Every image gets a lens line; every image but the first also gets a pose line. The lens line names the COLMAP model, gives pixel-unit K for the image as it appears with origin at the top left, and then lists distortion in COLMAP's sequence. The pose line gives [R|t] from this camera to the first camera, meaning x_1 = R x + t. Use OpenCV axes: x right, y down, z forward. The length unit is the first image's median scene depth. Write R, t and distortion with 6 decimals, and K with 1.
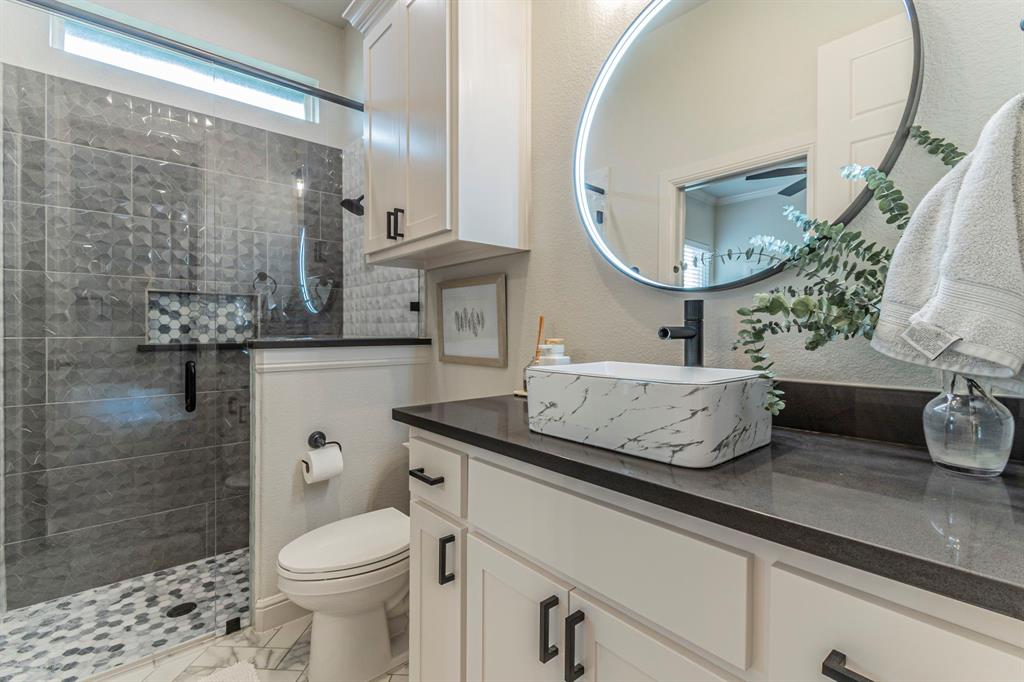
lens RADIAL K [[463.4, 0, 512.2], [0, 463.4, 337.1], [0, 0, 1]] dist [0.015191, -0.000494]
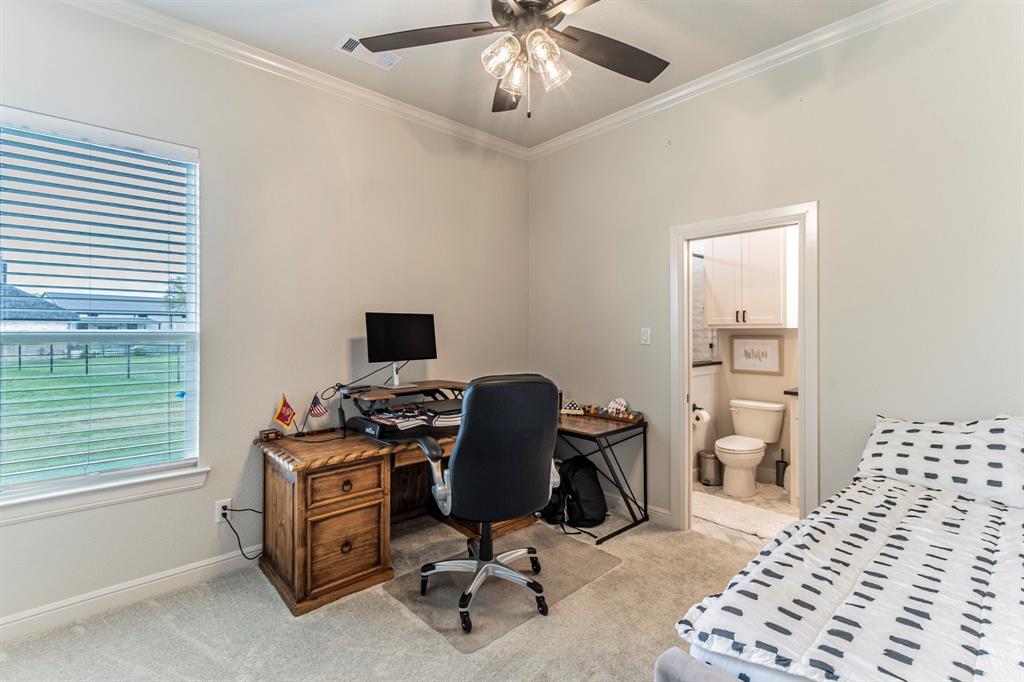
lens RADIAL K [[463.4, 0, 512.2], [0, 463.4, 336.8], [0, 0, 1]] dist [0.015191, -0.000494]
pose [[0.999948, -0.003515, 0.009611, -1.253827], [0.003551, 0.999987, -0.003779, -0.113562], [-0.009598, 0.003813, 0.999947, -1.202890]]
